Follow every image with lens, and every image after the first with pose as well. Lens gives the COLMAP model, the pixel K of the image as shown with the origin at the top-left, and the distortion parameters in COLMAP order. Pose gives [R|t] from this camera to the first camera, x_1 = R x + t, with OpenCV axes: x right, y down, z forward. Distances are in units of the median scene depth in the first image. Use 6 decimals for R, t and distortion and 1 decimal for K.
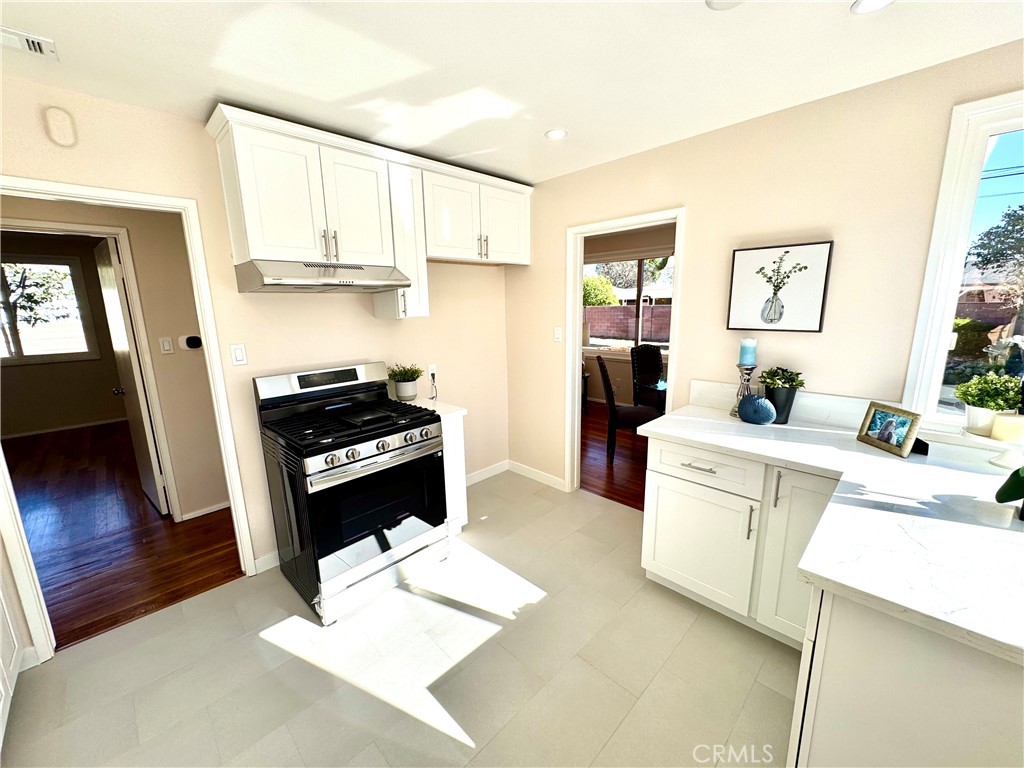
lens RADIAL K [[408.4, 0, 512.7], [0, 408.4, 385.7], [0, 0, 1]] dist [-0.000804, 0.000136]
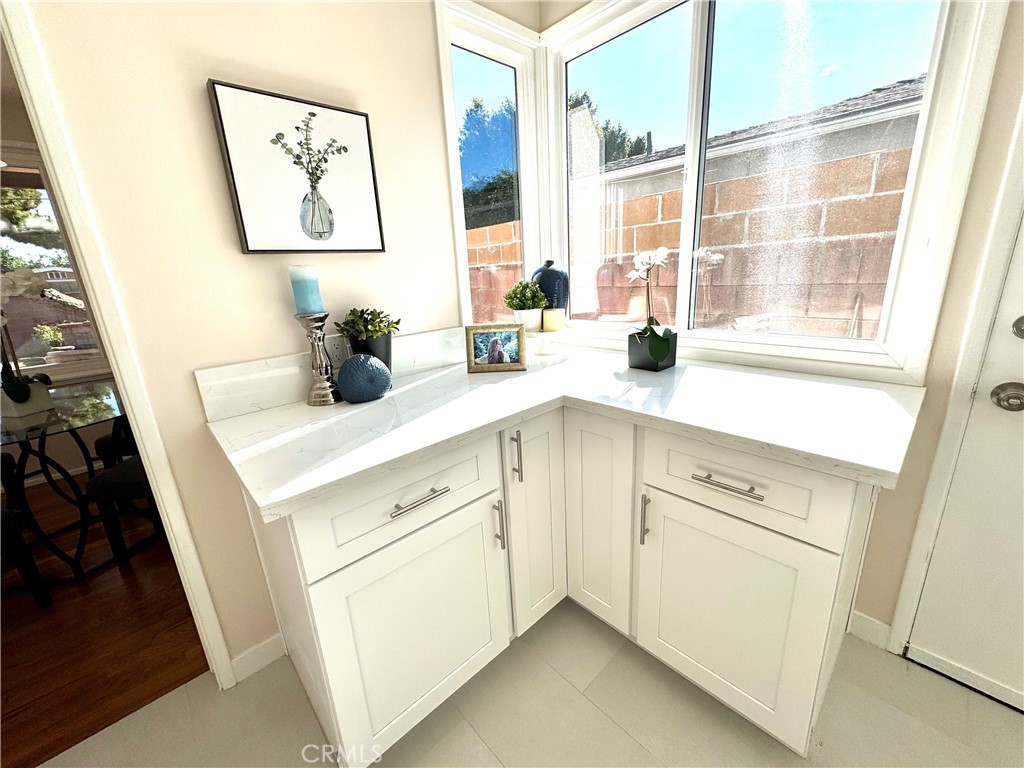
lens RADIAL K [[408.4, 0, 513.9], [0, 408.4, 386.3], [0, 0, 1]] dist [-0.000804, 0.000136]
pose [[0.039697, -0.260784, 0.964581, 0.001618], [0.246908, 0.937966, 0.243427, -0.025682], [-0.968226, 0.228499, 0.101624, 0.744368]]
